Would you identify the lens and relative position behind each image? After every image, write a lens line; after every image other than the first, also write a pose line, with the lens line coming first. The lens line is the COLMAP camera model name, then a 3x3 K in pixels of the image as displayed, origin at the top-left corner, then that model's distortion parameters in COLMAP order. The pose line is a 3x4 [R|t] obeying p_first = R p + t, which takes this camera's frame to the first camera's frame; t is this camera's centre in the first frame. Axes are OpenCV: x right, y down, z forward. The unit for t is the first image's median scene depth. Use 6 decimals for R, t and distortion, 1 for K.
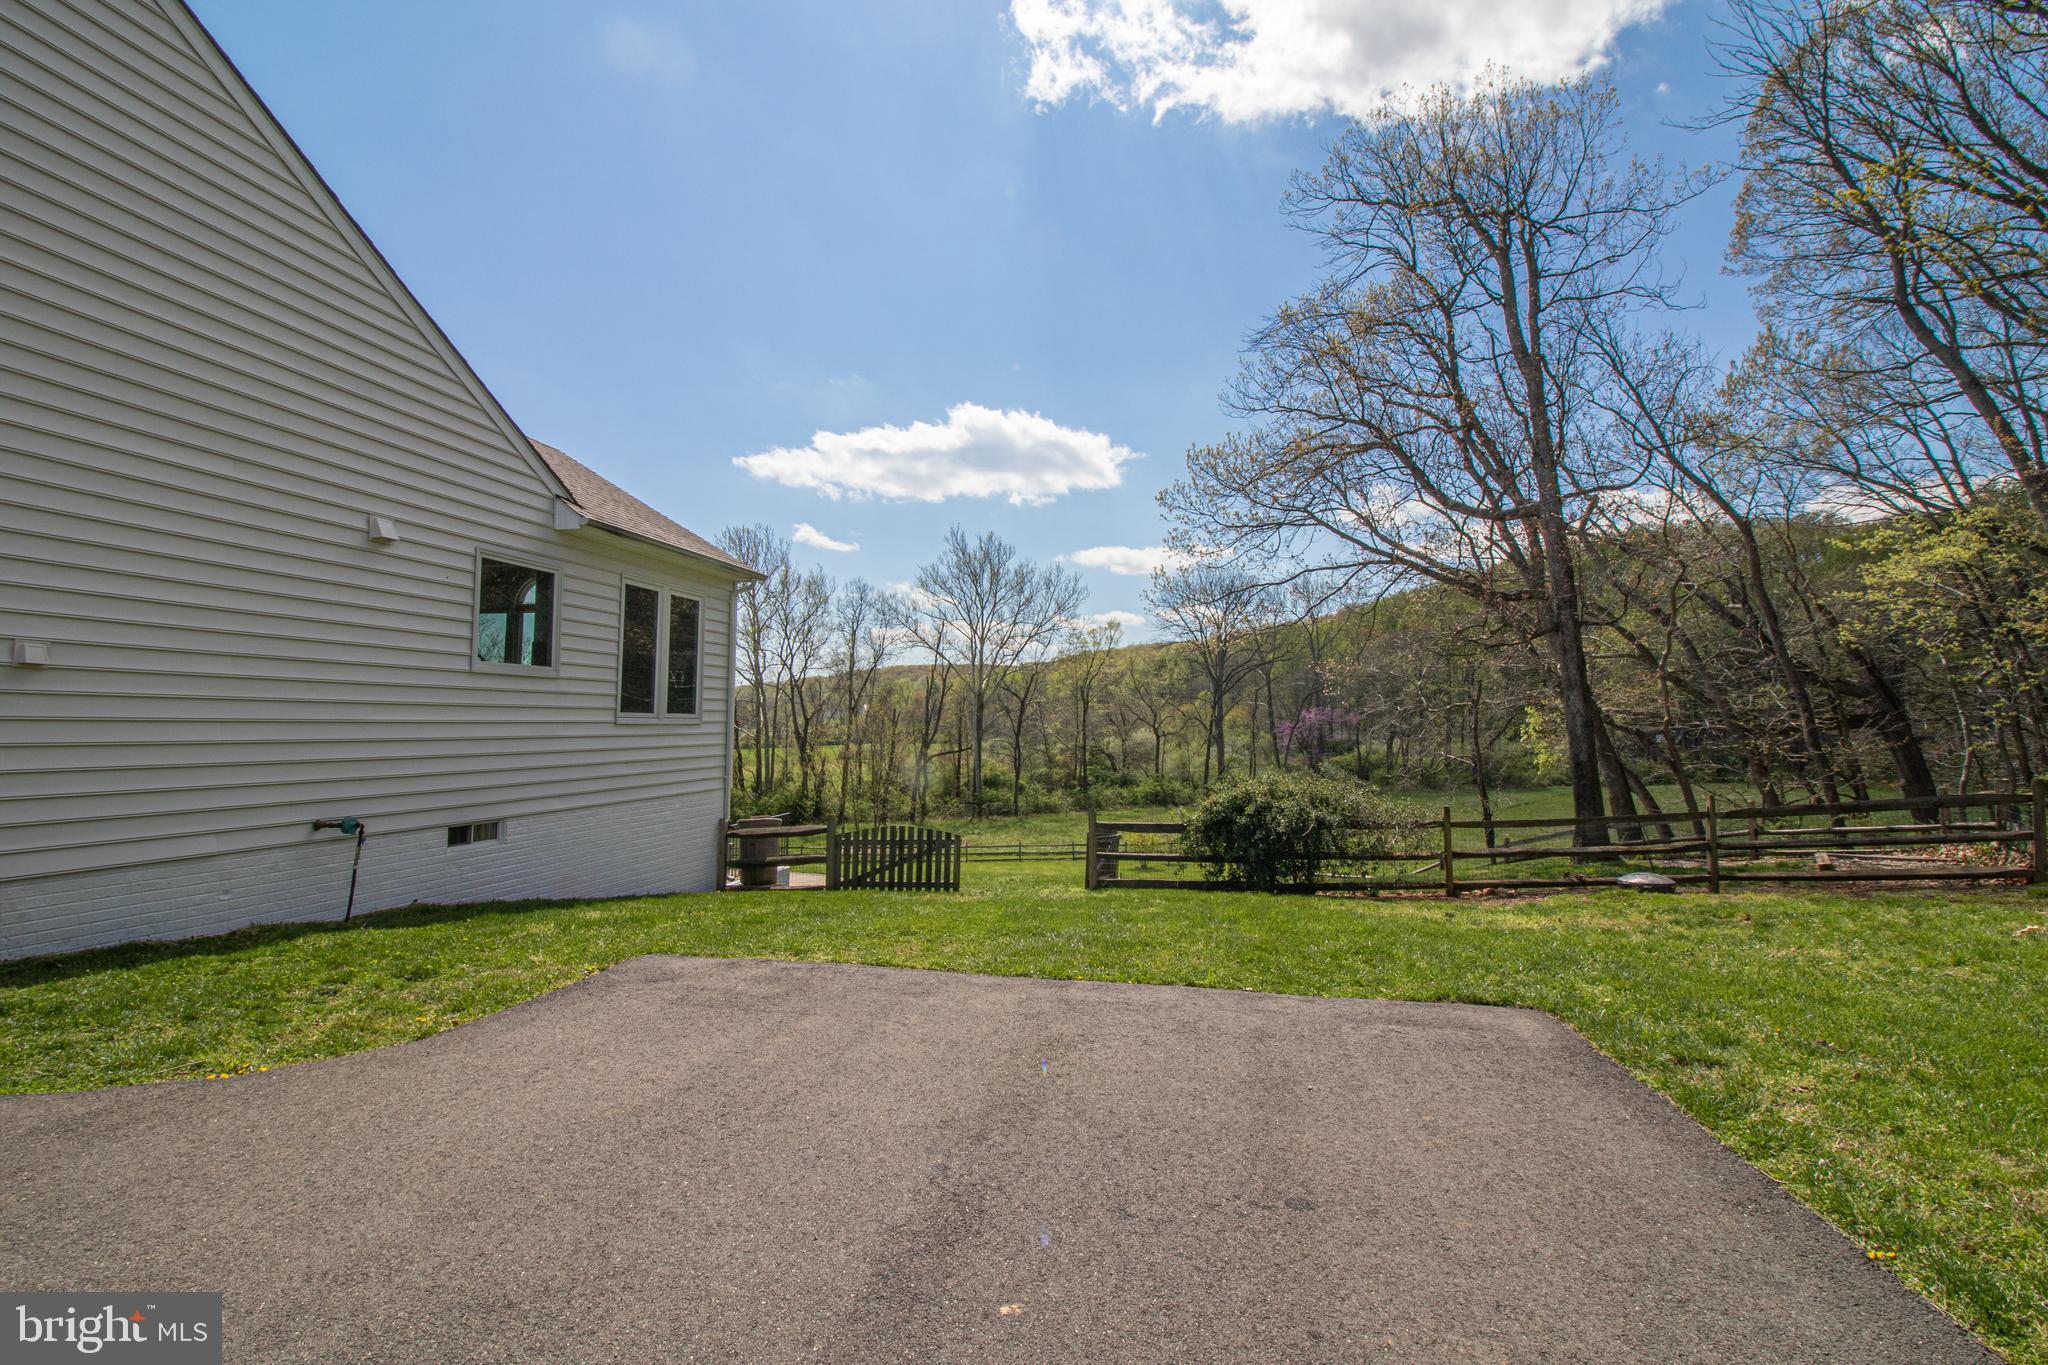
lens RADIAL K [[954.8, 0, 1032.1], [0, 954.8, 677.1], [0, 0, 1]] dist [-0.015929, -0.003606]
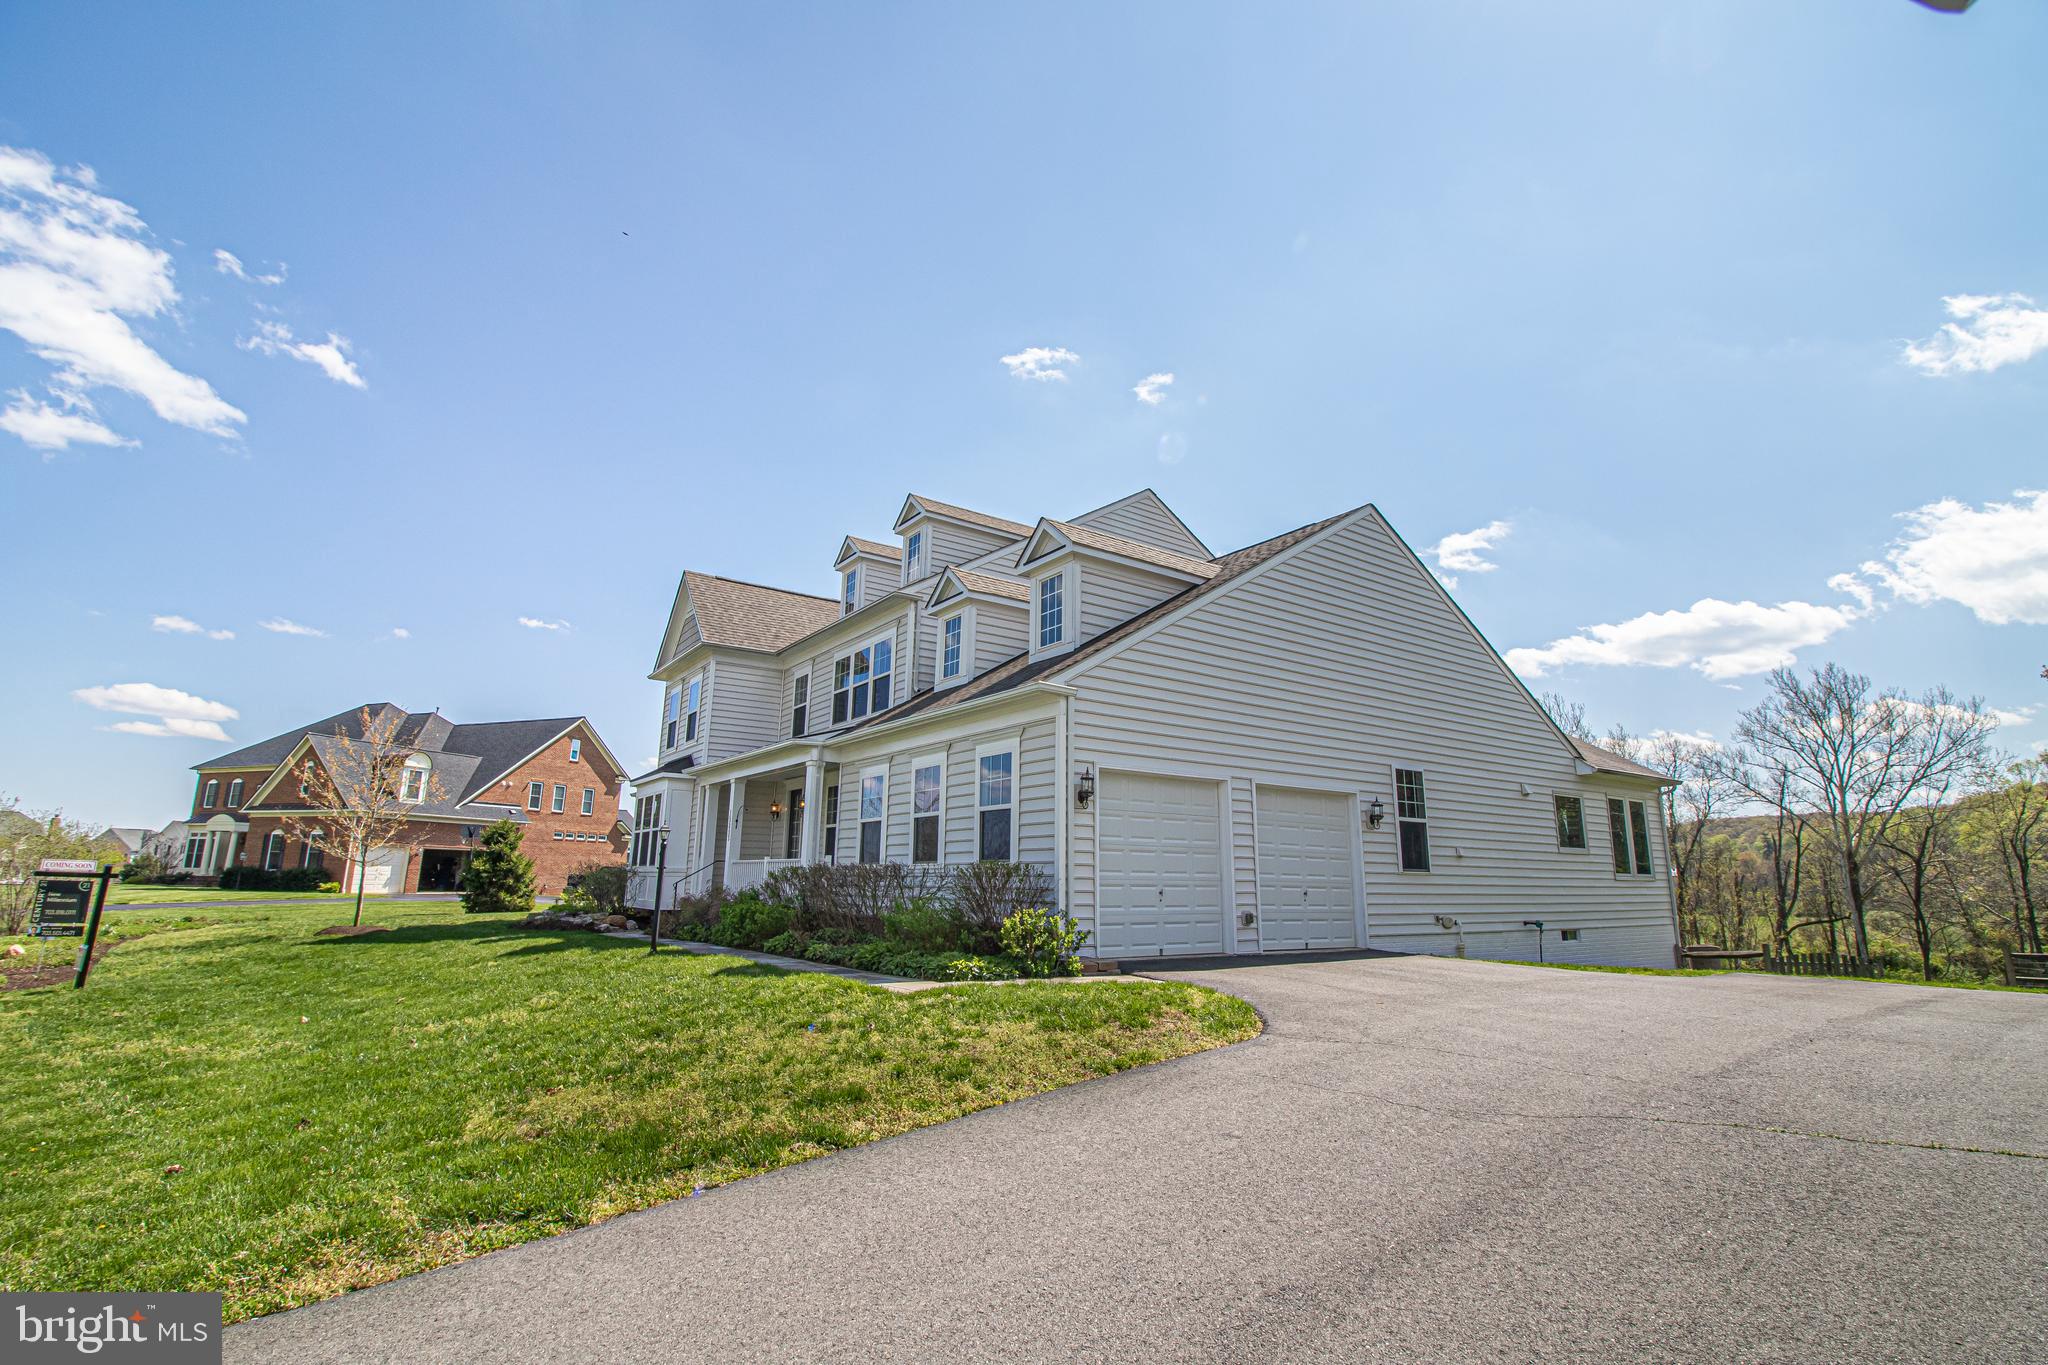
lens RADIAL K [[954.8, 0, 1026.6], [0, 954.8, 670.8], [0, 0, 1]] dist [-0.015929, -0.003606]
pose [[0.725293, -0.150408, -0.671810, 0.000730], [0.027600, 0.981411, -0.189925, -0.003354], [0.687887, 0.119209, 0.715961, -0.129602]]
